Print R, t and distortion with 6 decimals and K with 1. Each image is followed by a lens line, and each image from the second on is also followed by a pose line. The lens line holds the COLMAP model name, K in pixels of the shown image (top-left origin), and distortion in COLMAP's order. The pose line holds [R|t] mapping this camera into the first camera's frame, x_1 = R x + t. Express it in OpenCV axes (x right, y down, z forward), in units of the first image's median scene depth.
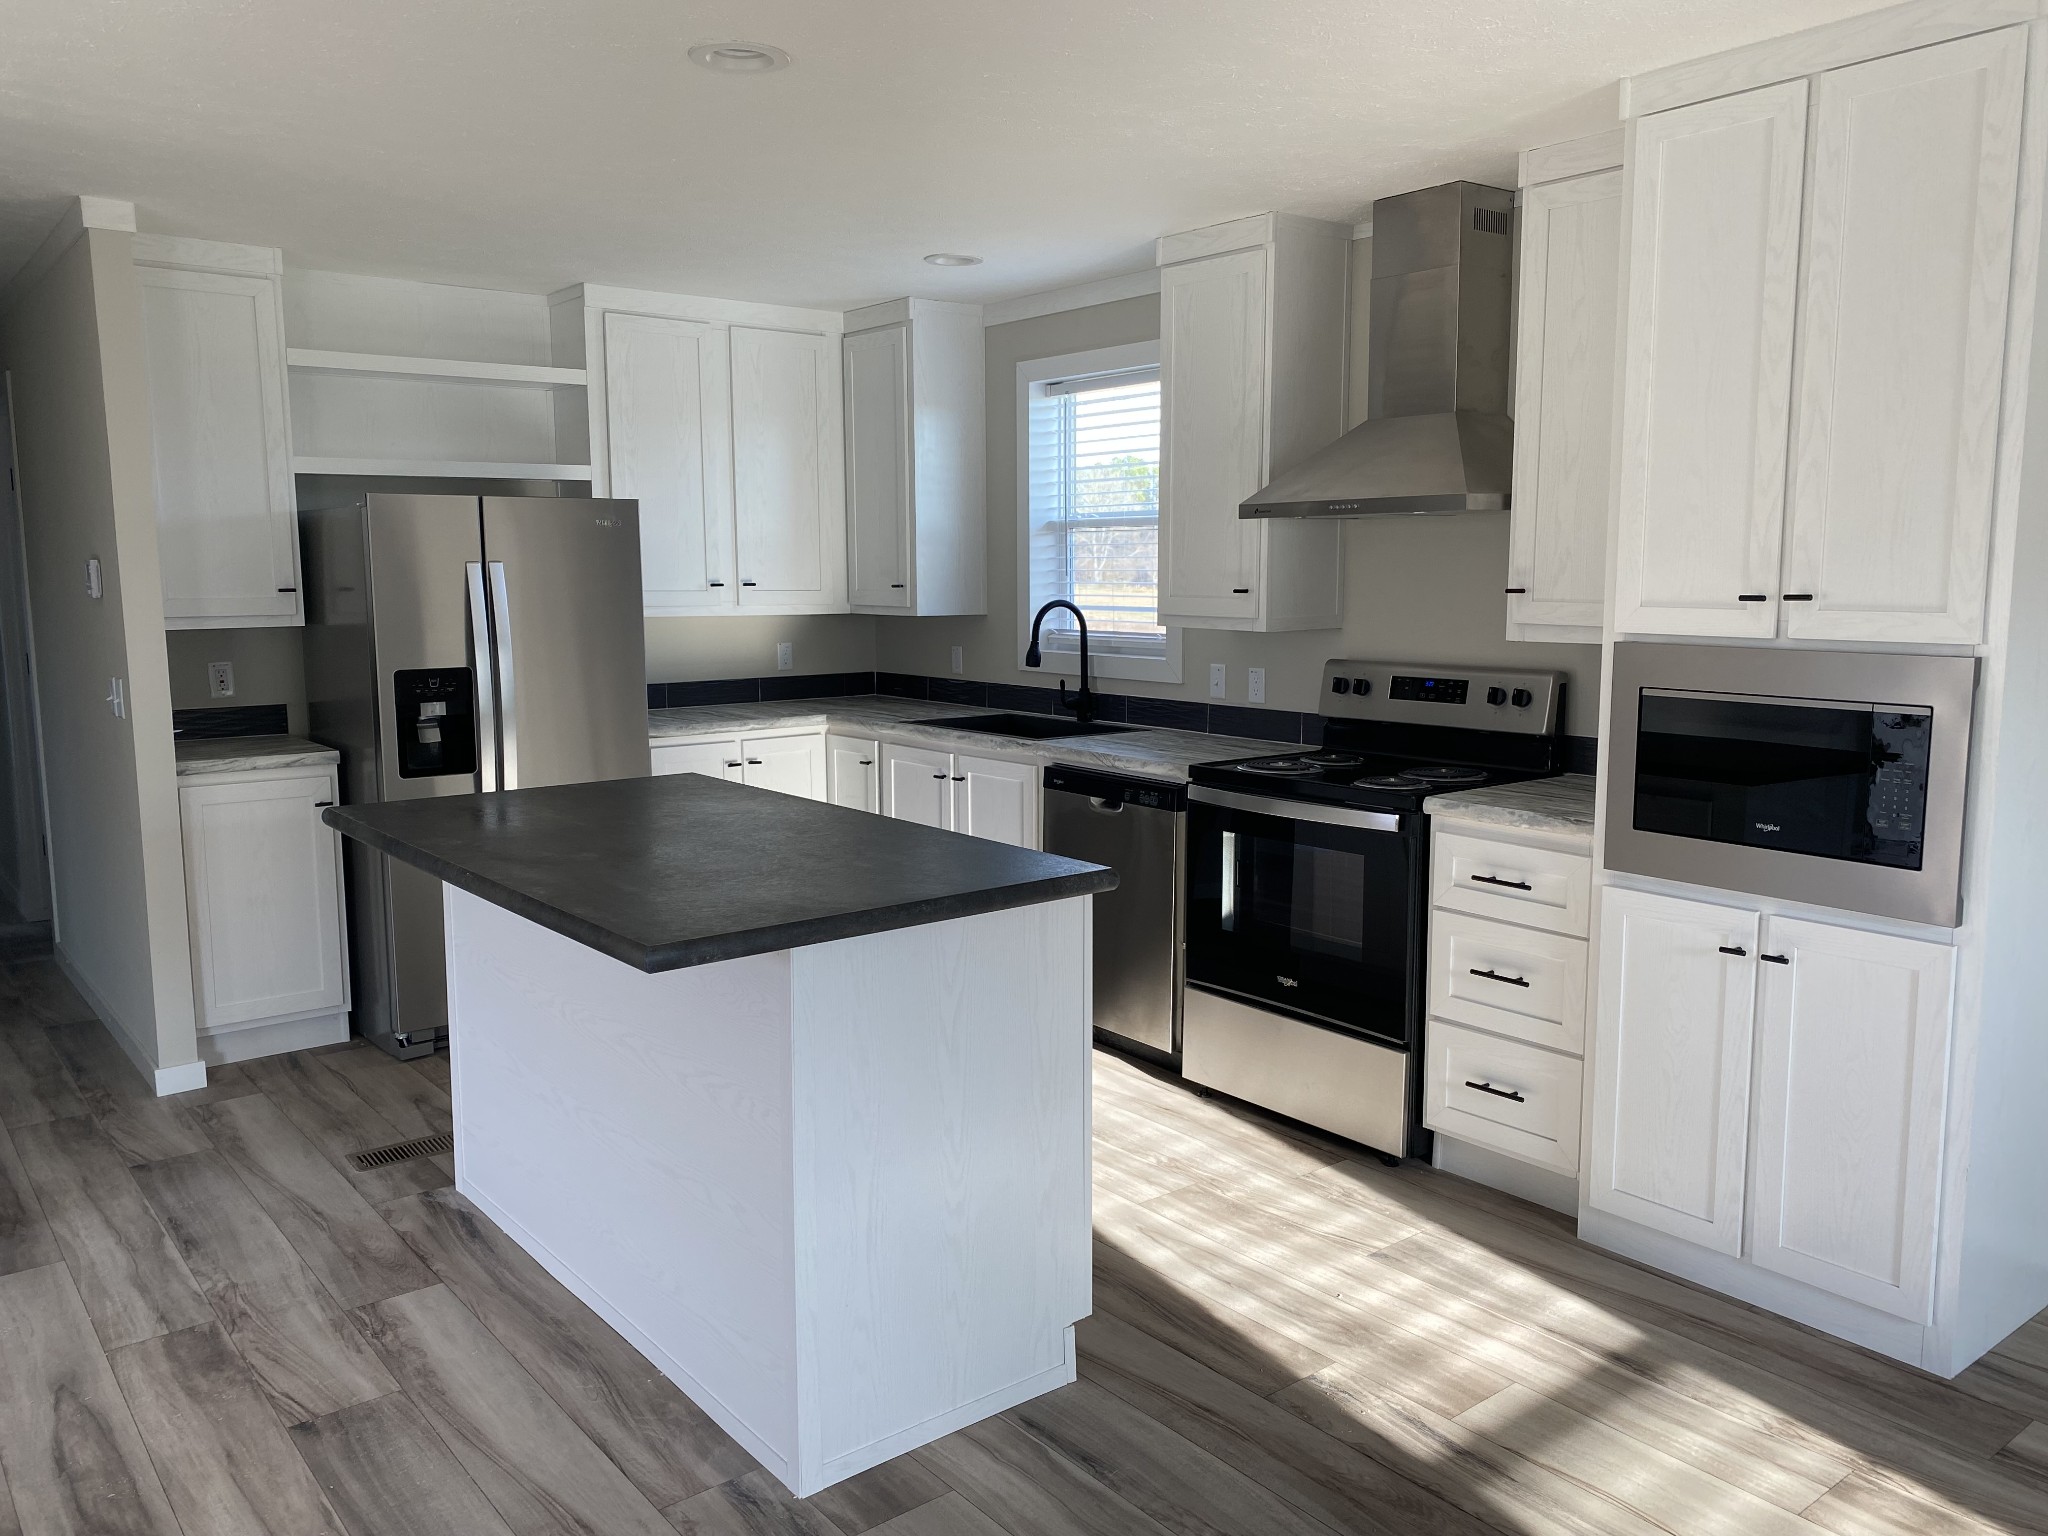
lens RADIAL K [[1549.0, 0, 1026.4], [0, 1549.0, 737.7], [0, 0, 1]] dist [0.012702, -0.006124]
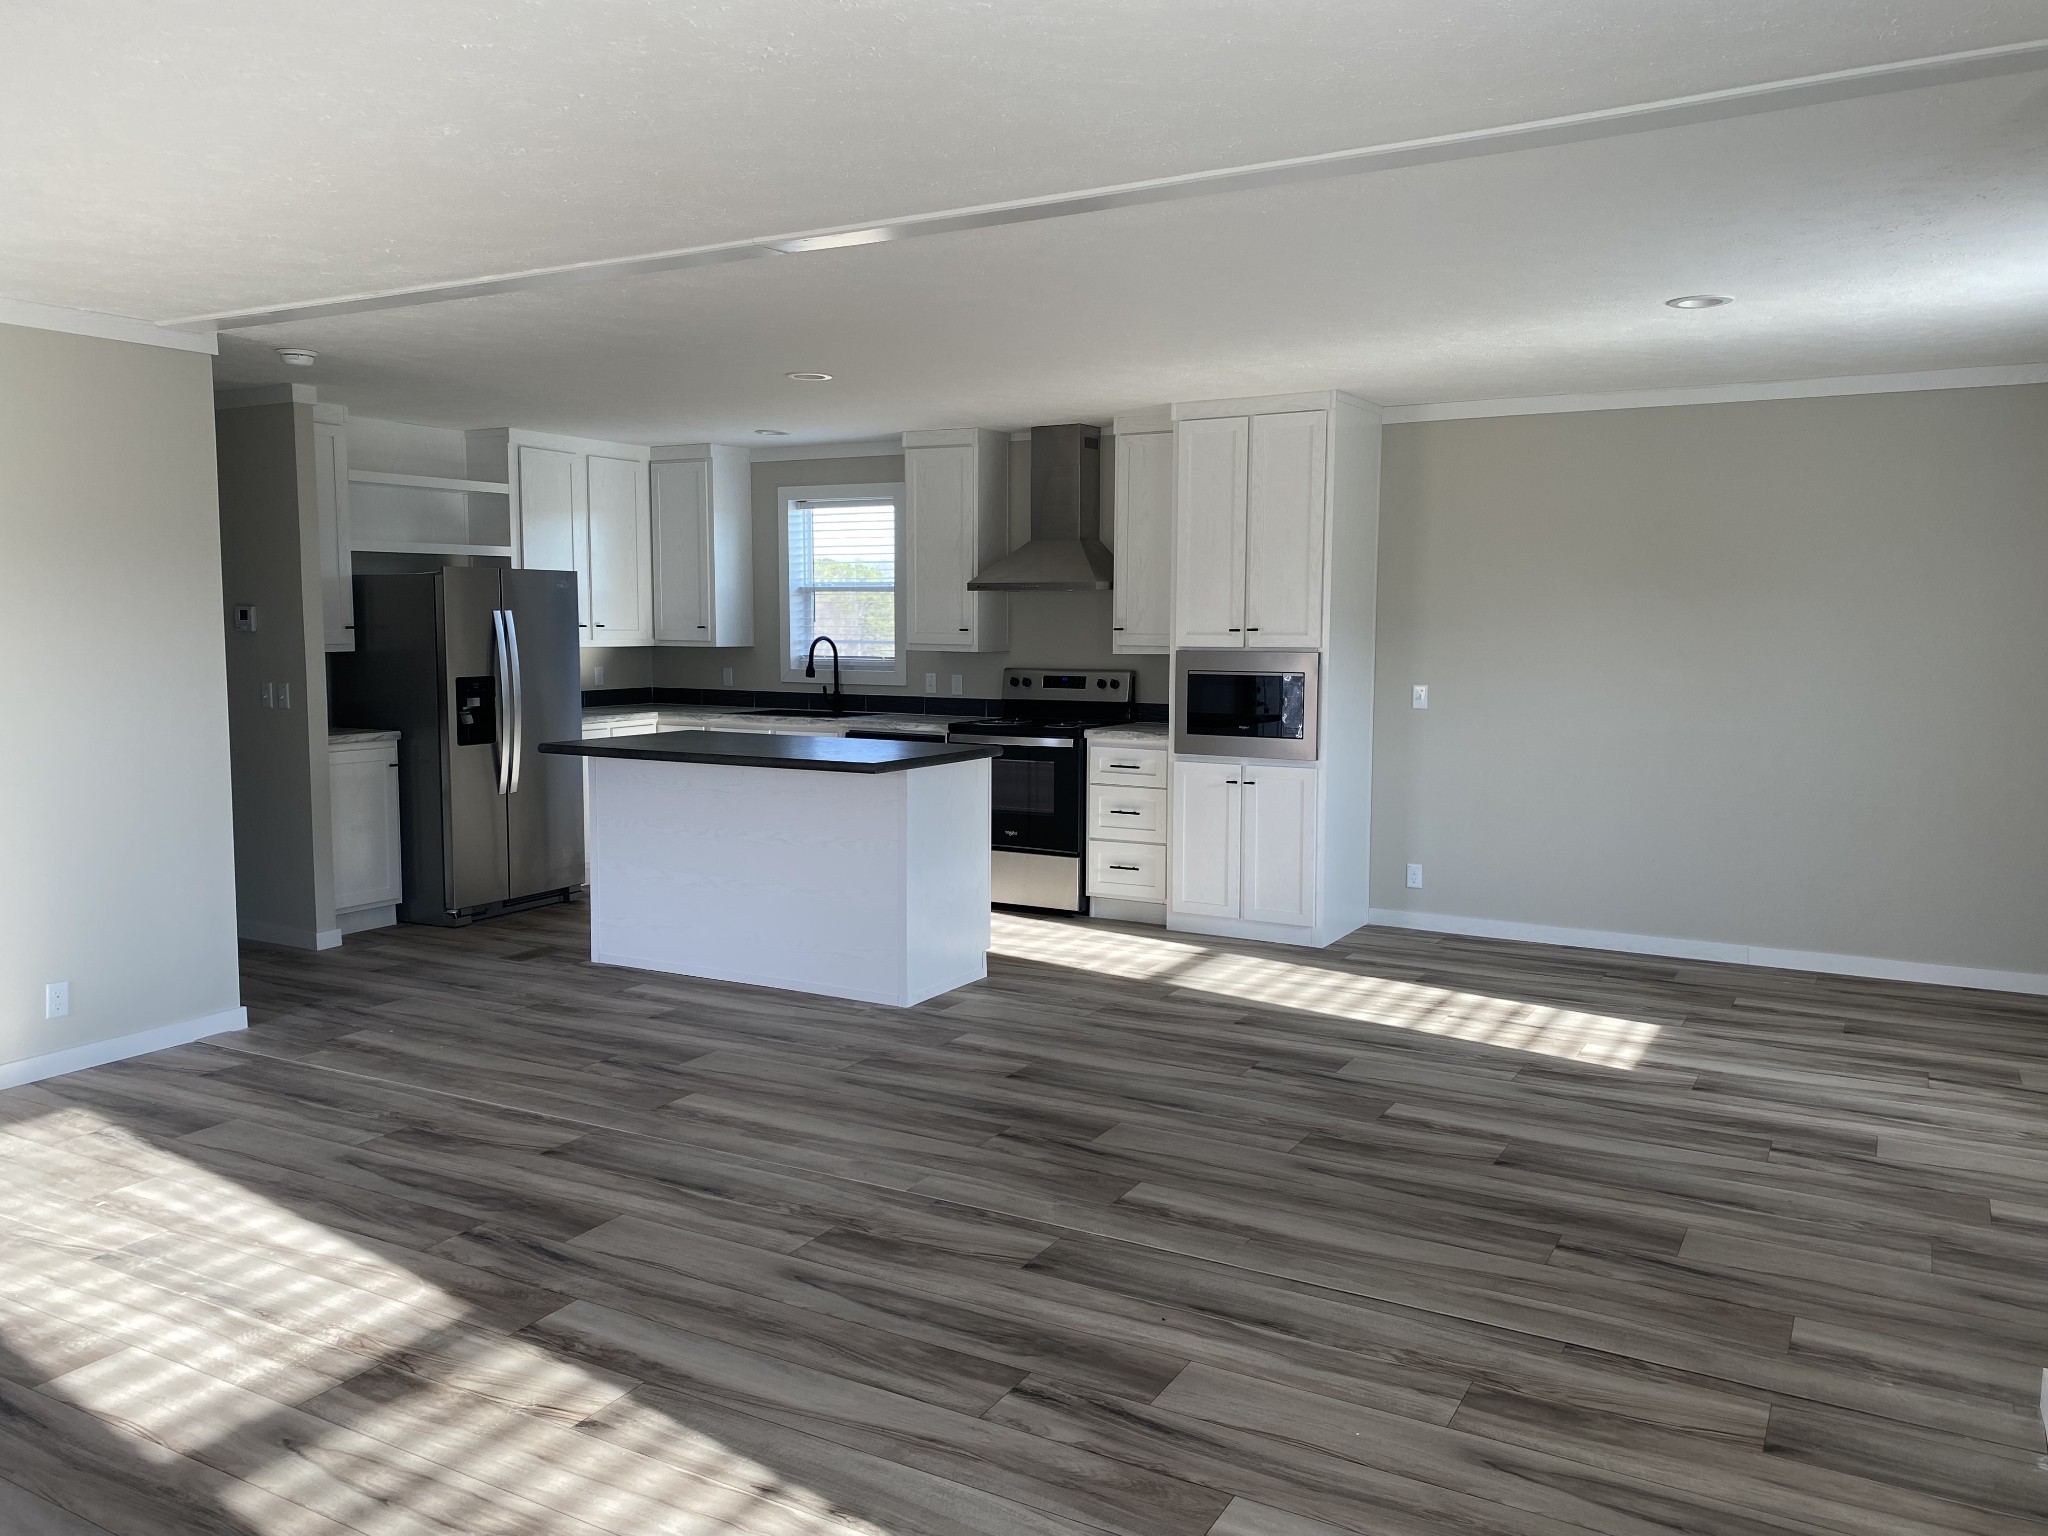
lens RADIAL K [[1549.0, 0, 1026.4], [0, 1549.0, 737.7], [0, 0, 1]] dist [0.012702, -0.006124]
pose [[0.926309, -0.021215, 0.376167, -0.486097], [0.035209, 0.998919, -0.030365, 0.090840], [-0.375116, 0.041372, 0.926054, -0.716364]]
